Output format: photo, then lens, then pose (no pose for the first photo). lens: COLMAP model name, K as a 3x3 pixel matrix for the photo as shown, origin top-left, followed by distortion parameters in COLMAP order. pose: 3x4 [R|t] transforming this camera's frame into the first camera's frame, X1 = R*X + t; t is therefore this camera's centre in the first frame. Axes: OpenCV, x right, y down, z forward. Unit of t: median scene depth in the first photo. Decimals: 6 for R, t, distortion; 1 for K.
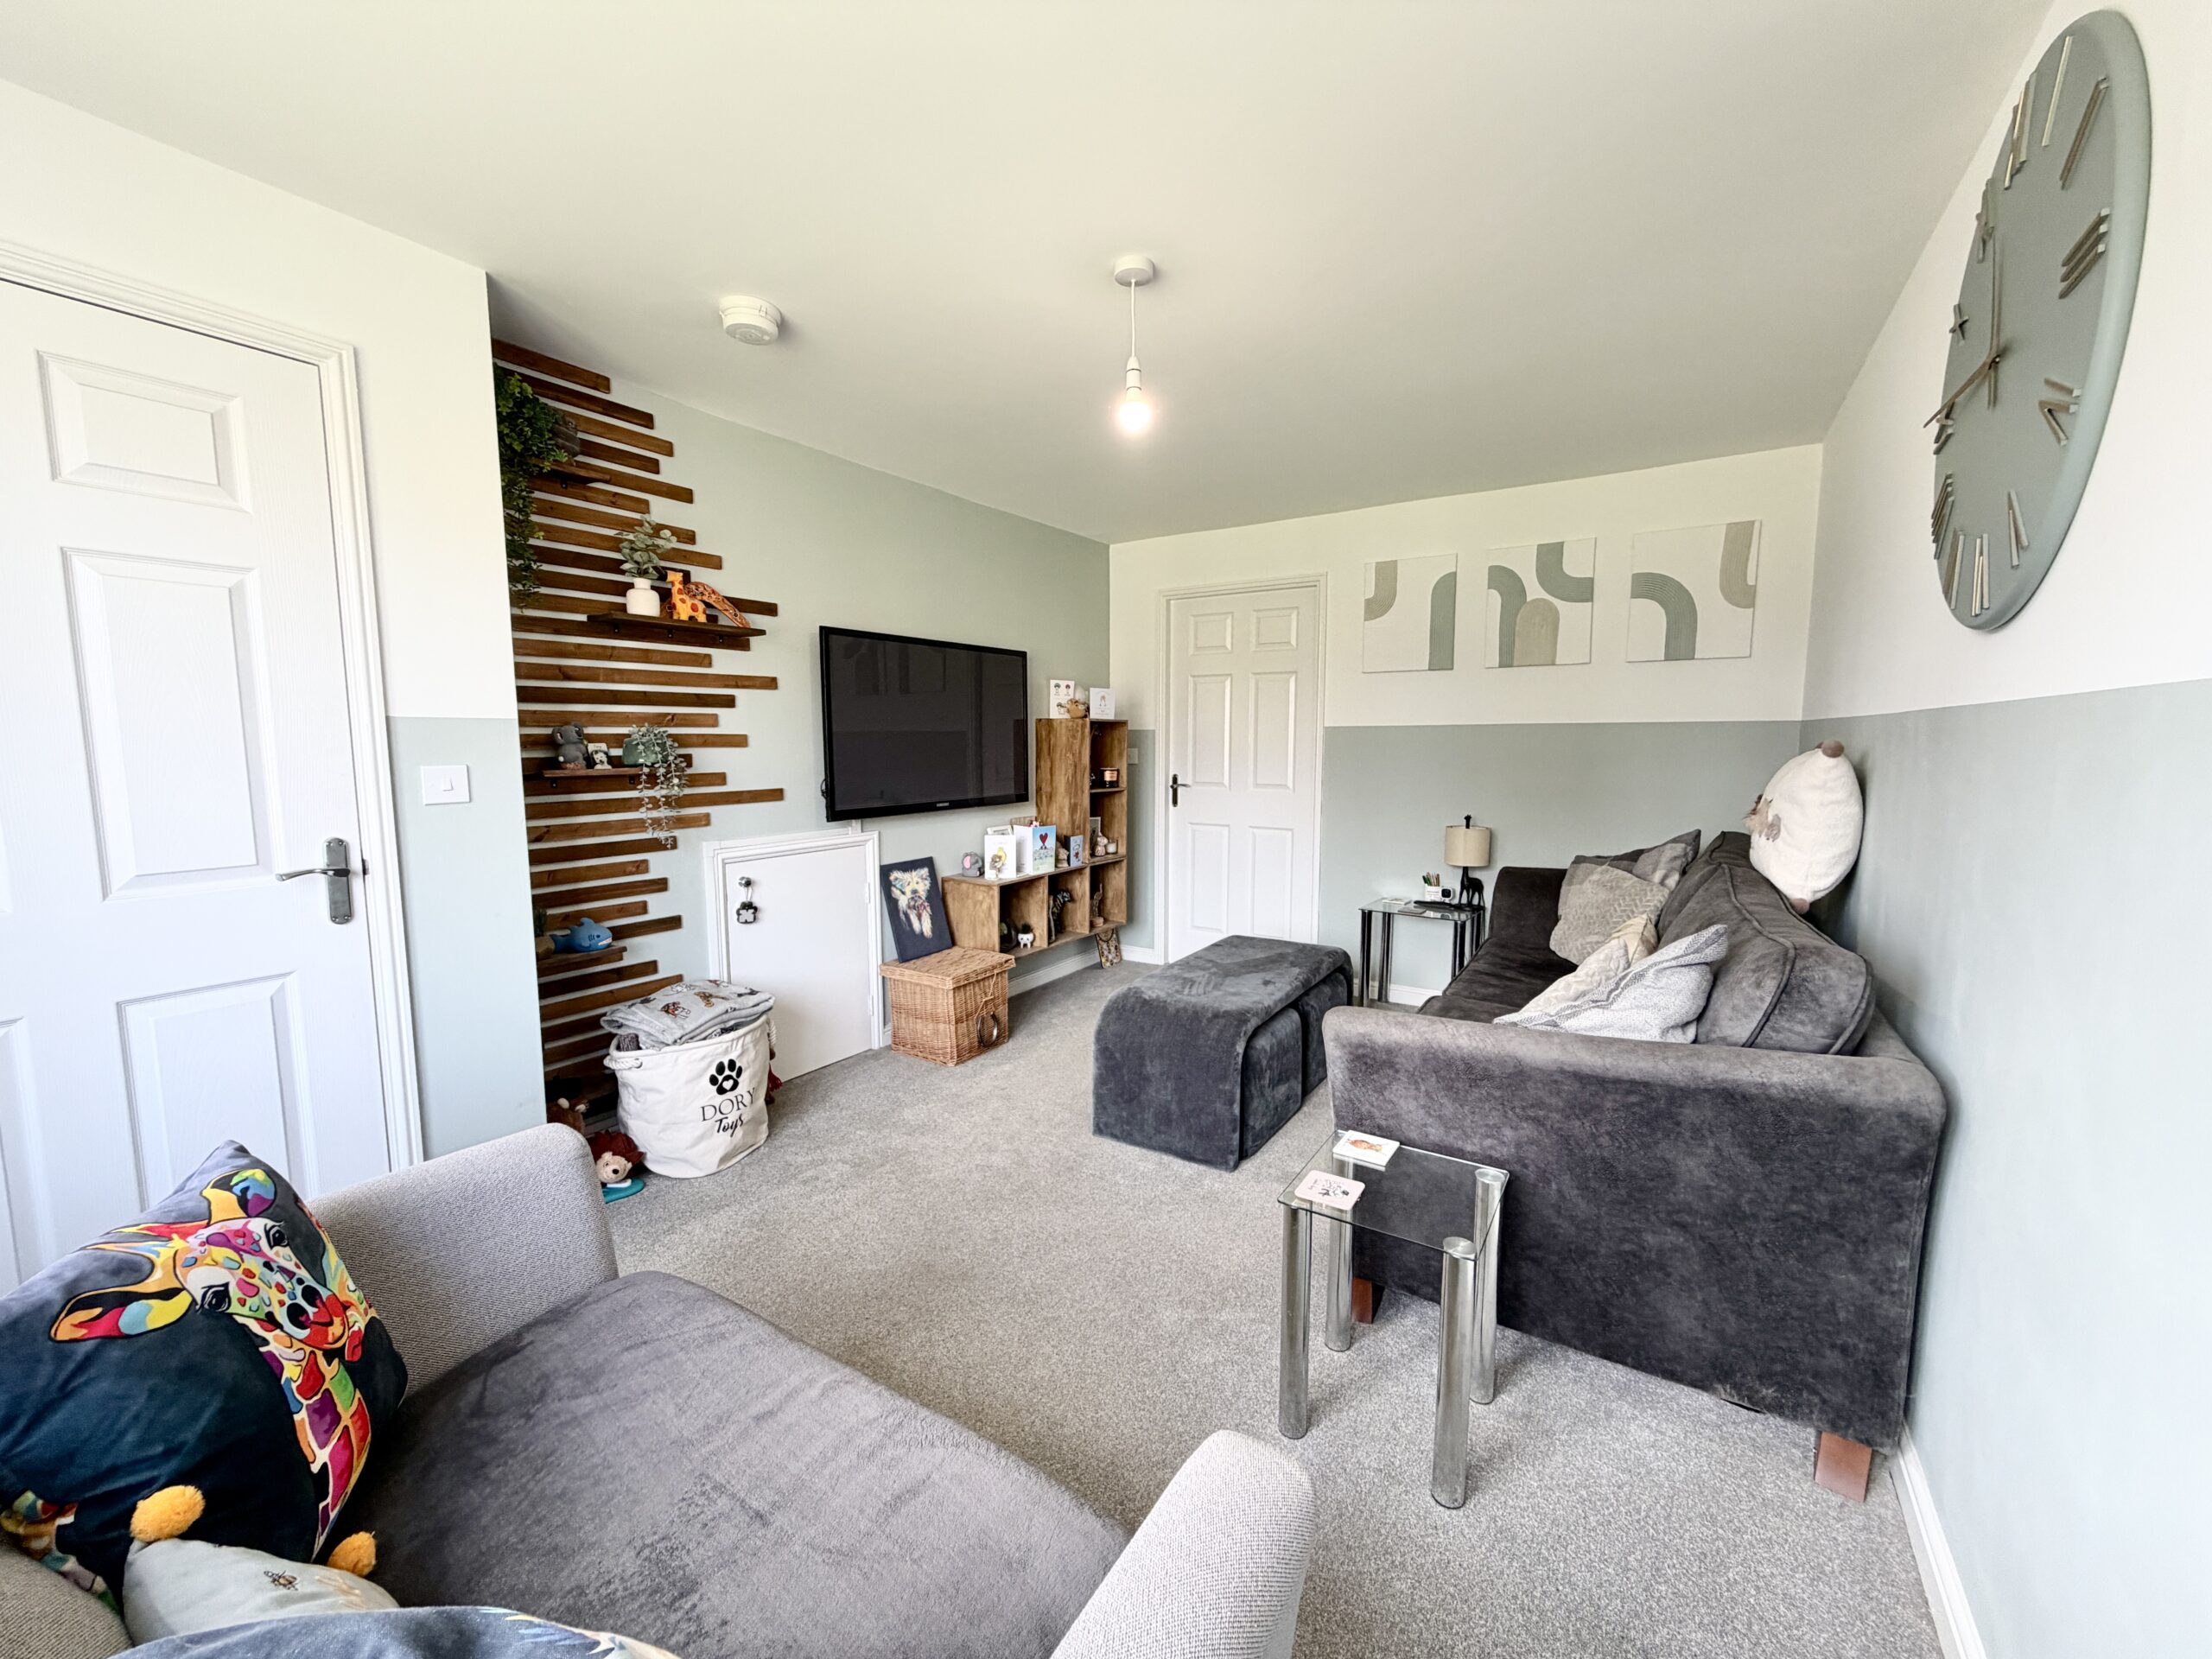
lens RADIAL K [[874.0, 0, 1097.0], [0, 874.0, 829.3], [0, 0, 1]] dist [-0.000644, -0.000092]
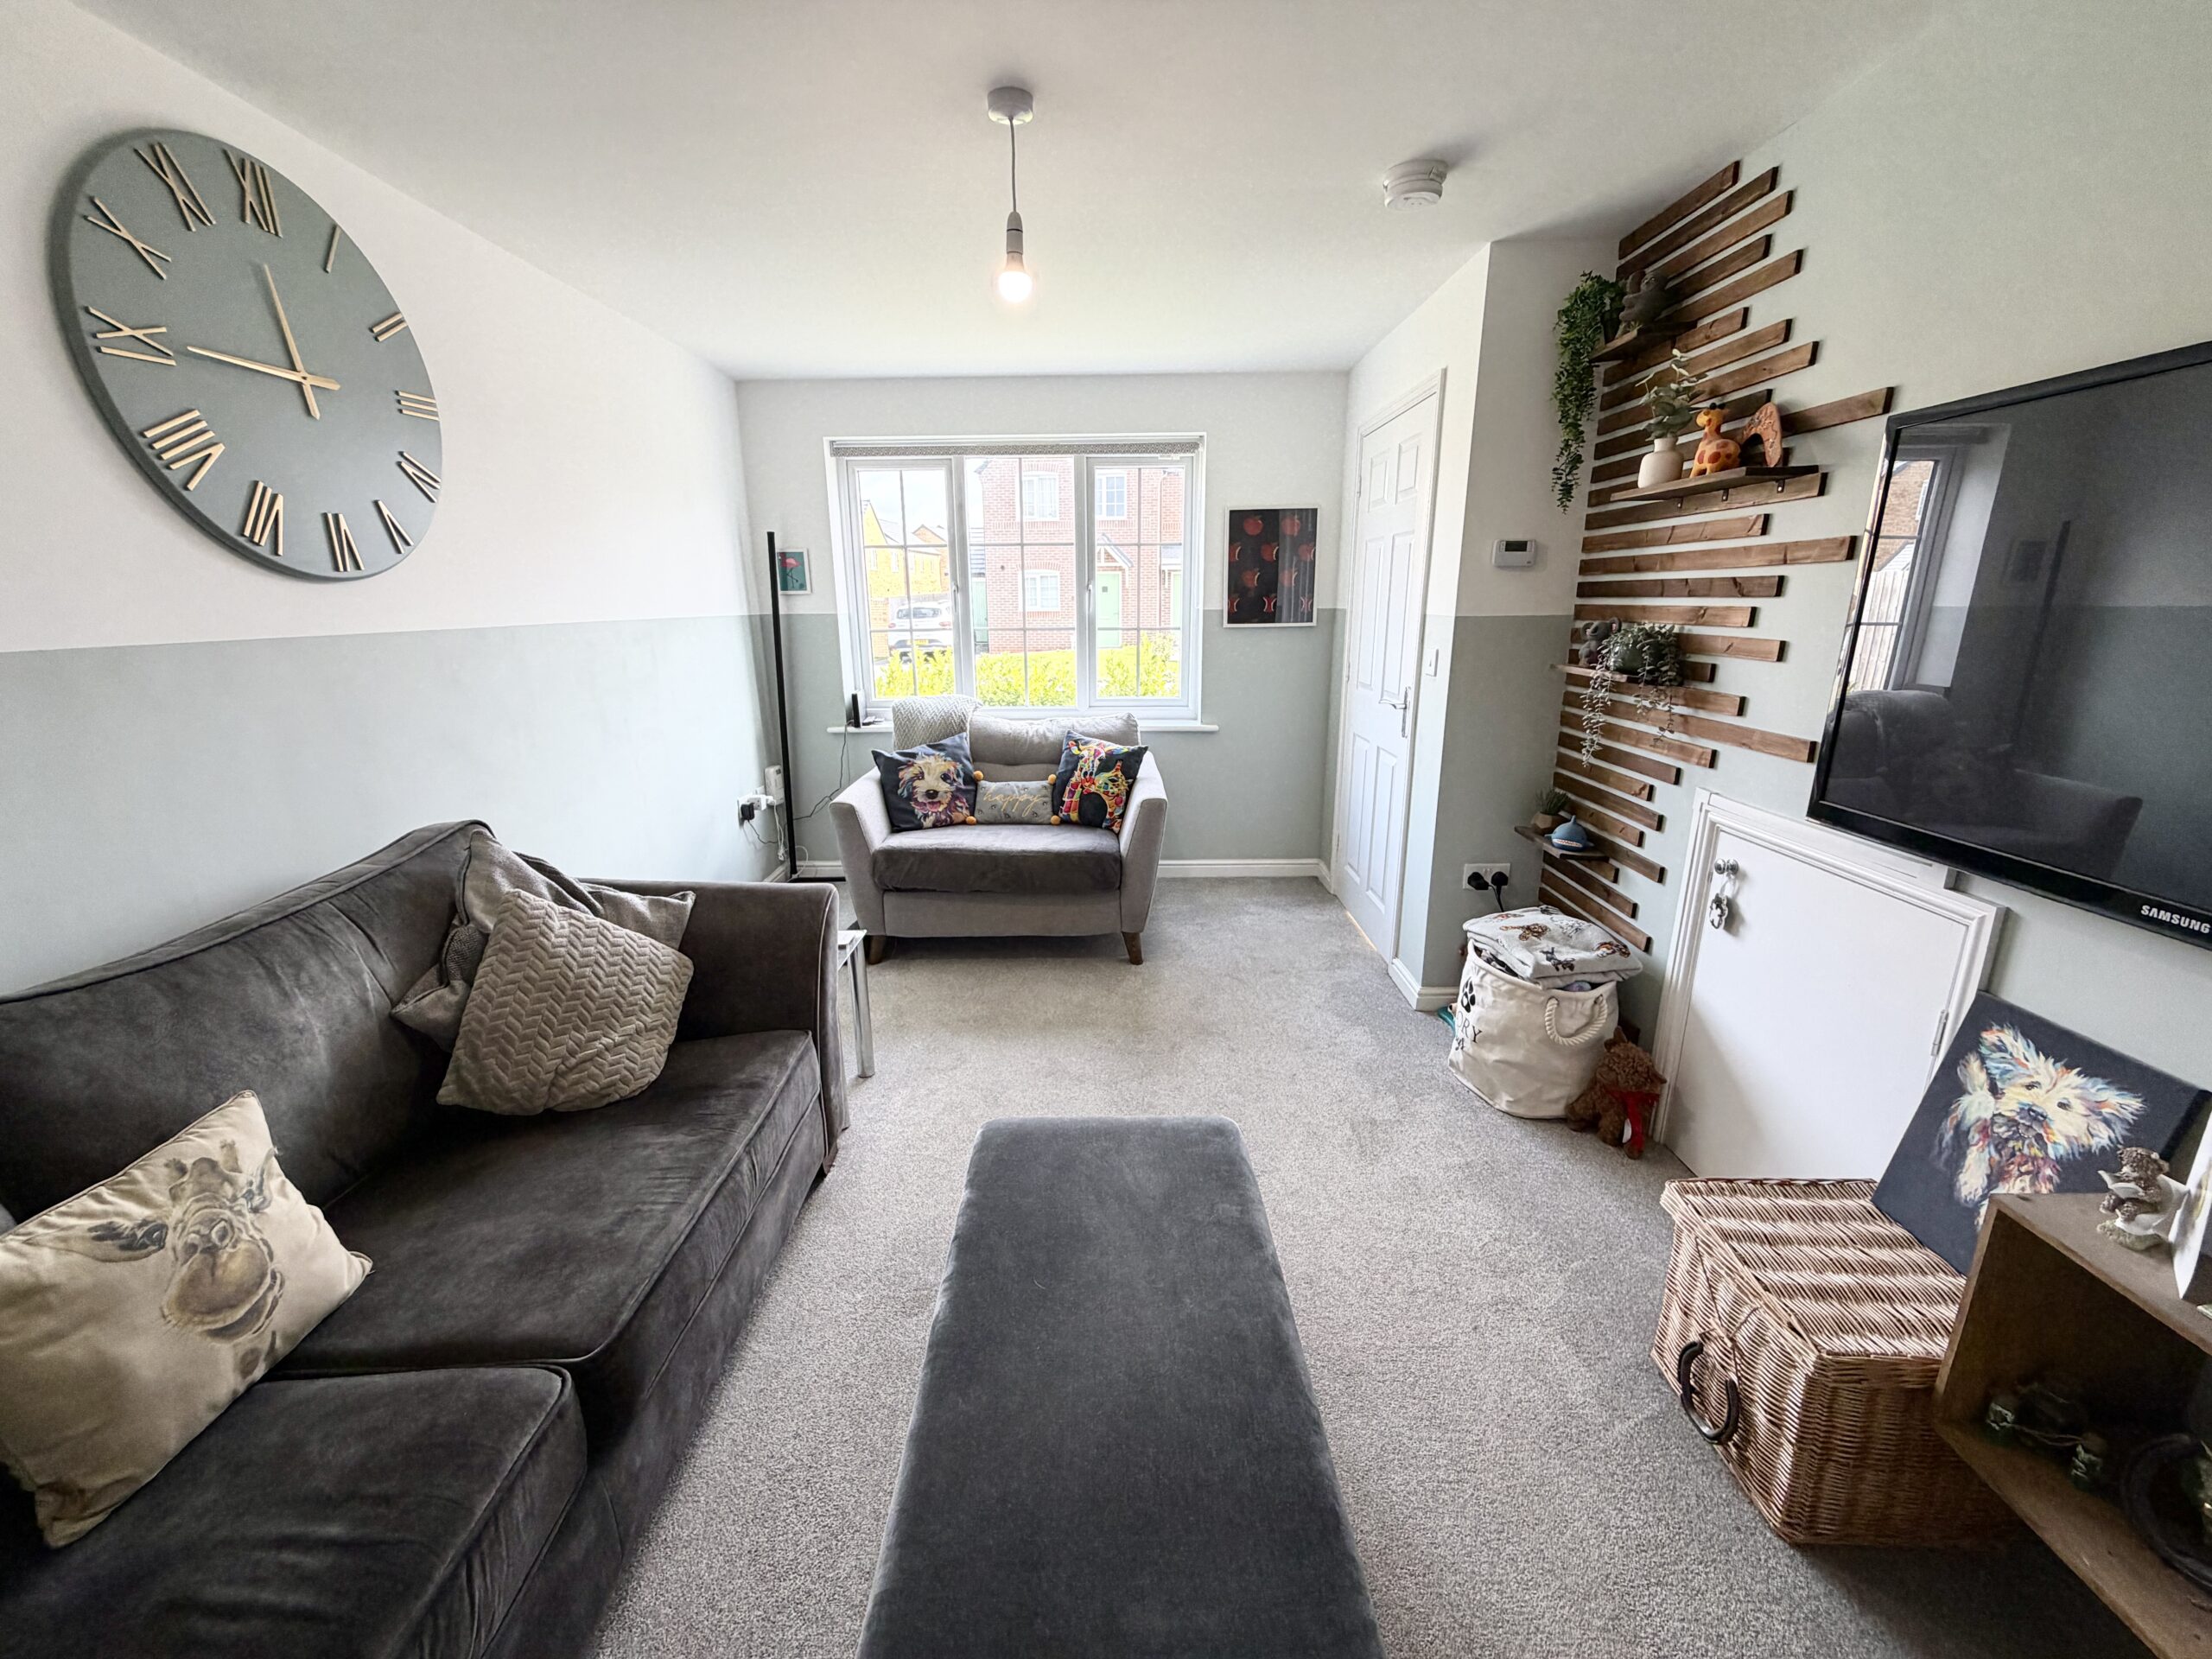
lens RADIAL K [[874.0, 0, 1097.0], [0, 874.0, 829.3], [0, 0, 1]] dist [-0.000644, -0.000092]
pose [[-0.845074, 0.148302, -0.513670, 0.364453], [-0.043891, 0.938274, 0.343098, -0.187119], [0.532845, 0.312488, -0.786402, 1.363481]]
